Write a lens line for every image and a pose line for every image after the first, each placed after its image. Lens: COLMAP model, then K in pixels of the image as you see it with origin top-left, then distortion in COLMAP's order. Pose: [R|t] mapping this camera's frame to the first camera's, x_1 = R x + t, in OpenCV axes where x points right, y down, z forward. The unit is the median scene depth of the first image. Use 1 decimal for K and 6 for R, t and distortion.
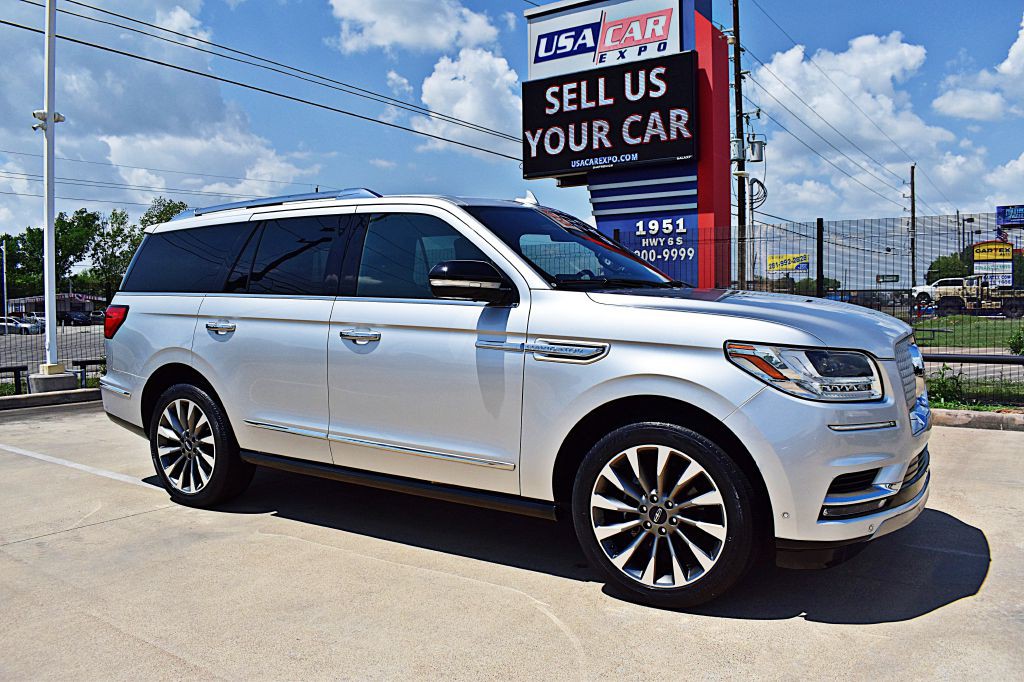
lens RADIAL K [[790.2, 0, 511.1], [0, 790.2, 336.9], [0, 0, 1]] dist [-0.099701, 0.019410]
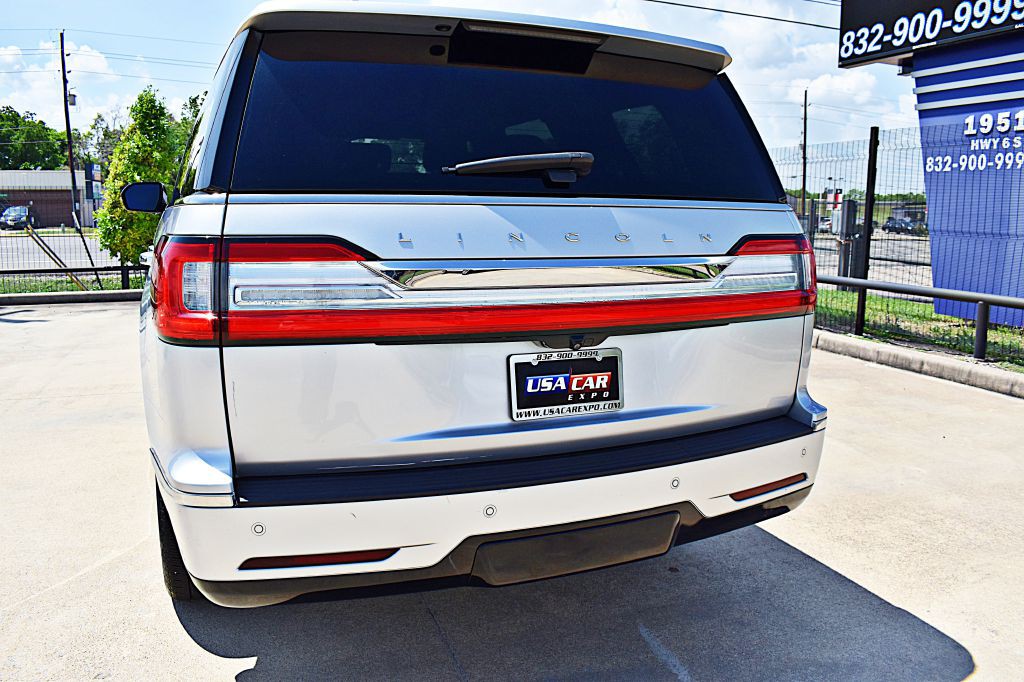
lens RADIAL K [[790.2, 0, 512.4], [0, 790.2, 335.1], [0, 0, 1]] dist [-0.099701, 0.019410]
pose [[0.808242, 0.110506, -0.578389, 0.261275], [-0.043602, 0.990768, 0.128365, -0.014102], [0.587234, -0.078531, 0.805598, 0.148312]]
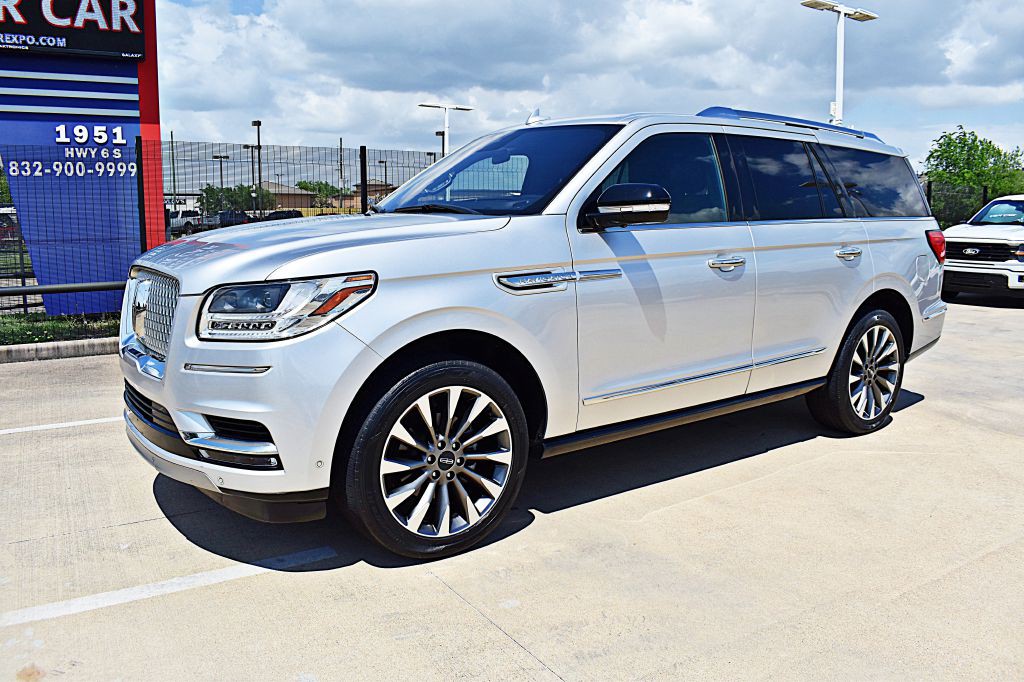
lens RADIAL K [[790.2, 0, 503.7], [0, 790.2, 332.4], [0, 0, 1]] dist [-0.099701, 0.019410]
pose [[0.399484, -0.122508, 0.908518, -0.396879], [0.035417, 0.992353, 0.118239, -0.013966], [-0.916056, -0.015057, 0.400768, 0.285803]]
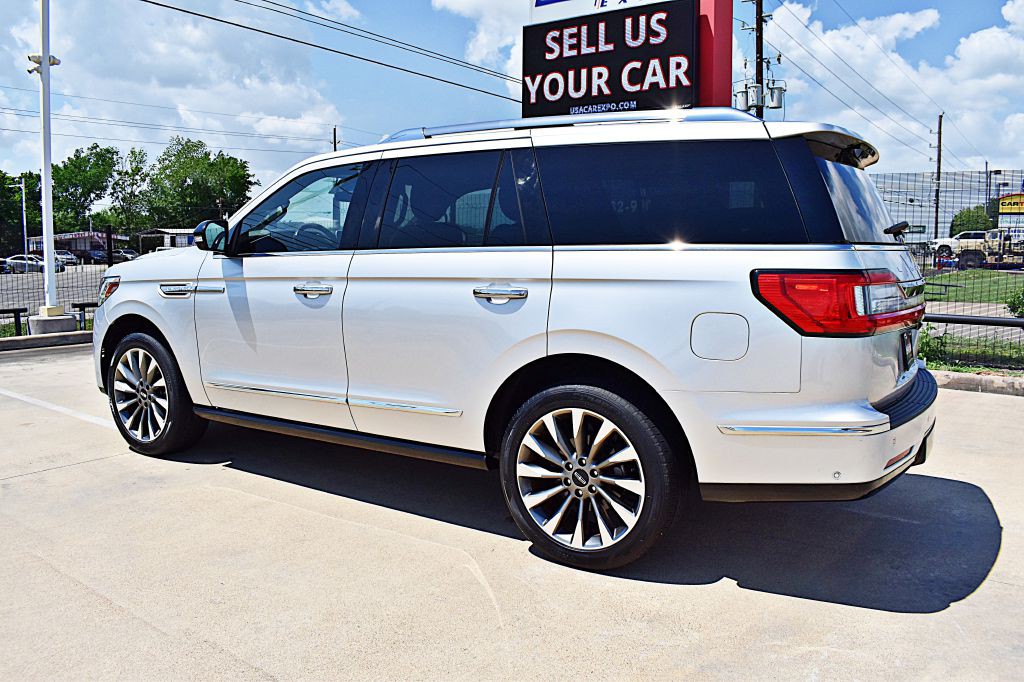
lens RADIAL K [[790.2, 0, 512.1], [0, 790.2, 335.1], [0, 0, 1]] dist [-0.099701, 0.019410]
pose [[0.999554, 0.018791, -0.023212, 0.033936], [-0.017140, 0.997440, 0.069417, -0.006388], [0.024457, -0.068988, 0.997318, -0.003406]]
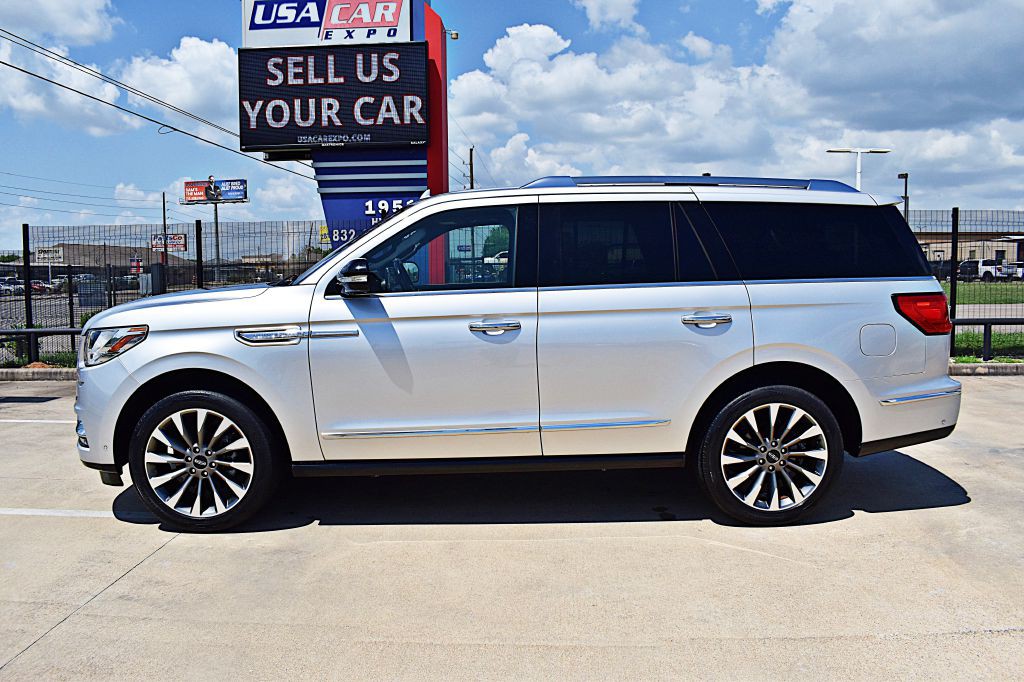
lens RADIAL K [[790.2, 0, 508.4], [0, 790.2, 335.6], [0, 0, 1]] dist [-0.099701, 0.019410]
pose [[0.848922, -0.044602, 0.526633, -0.238122], [0.025378, 0.998723, 0.043676, -0.011954], [-0.527908, -0.023712, 0.848970, 0.030348]]
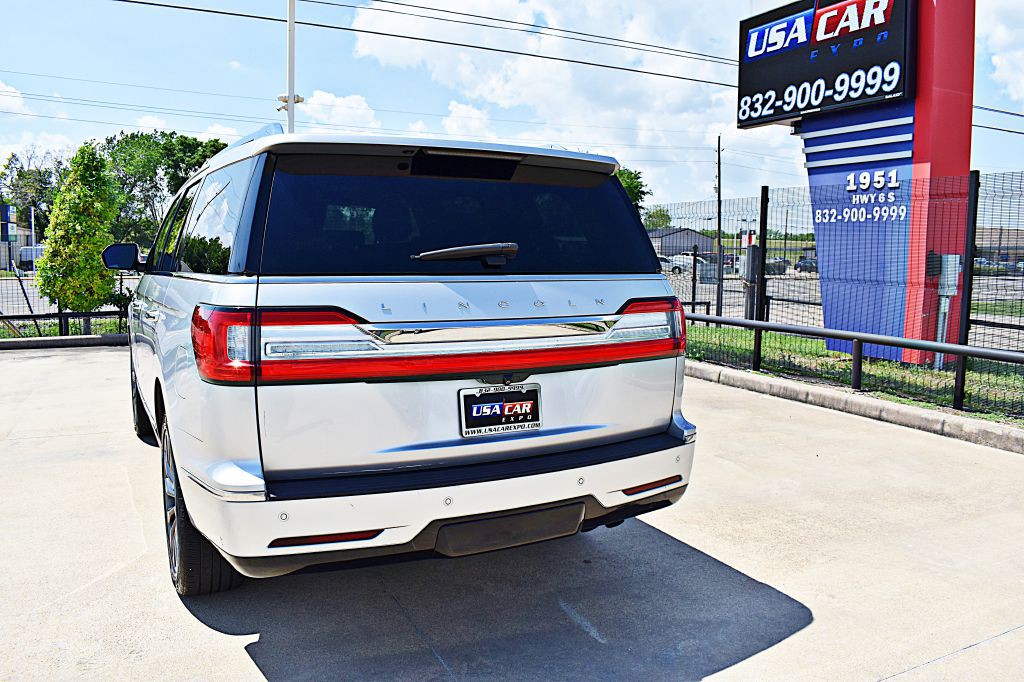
lens RADIAL K [[790.2, 0, 513.3], [0, 790.2, 334.6], [0, 0, 1]] dist [-0.099701, 0.019410]
pose [[0.861399, 0.071585, -0.502860, 0.291183], [-0.040182, 0.996520, 0.073028, -0.021484], [0.506338, -0.042700, 0.861277, 0.095427]]
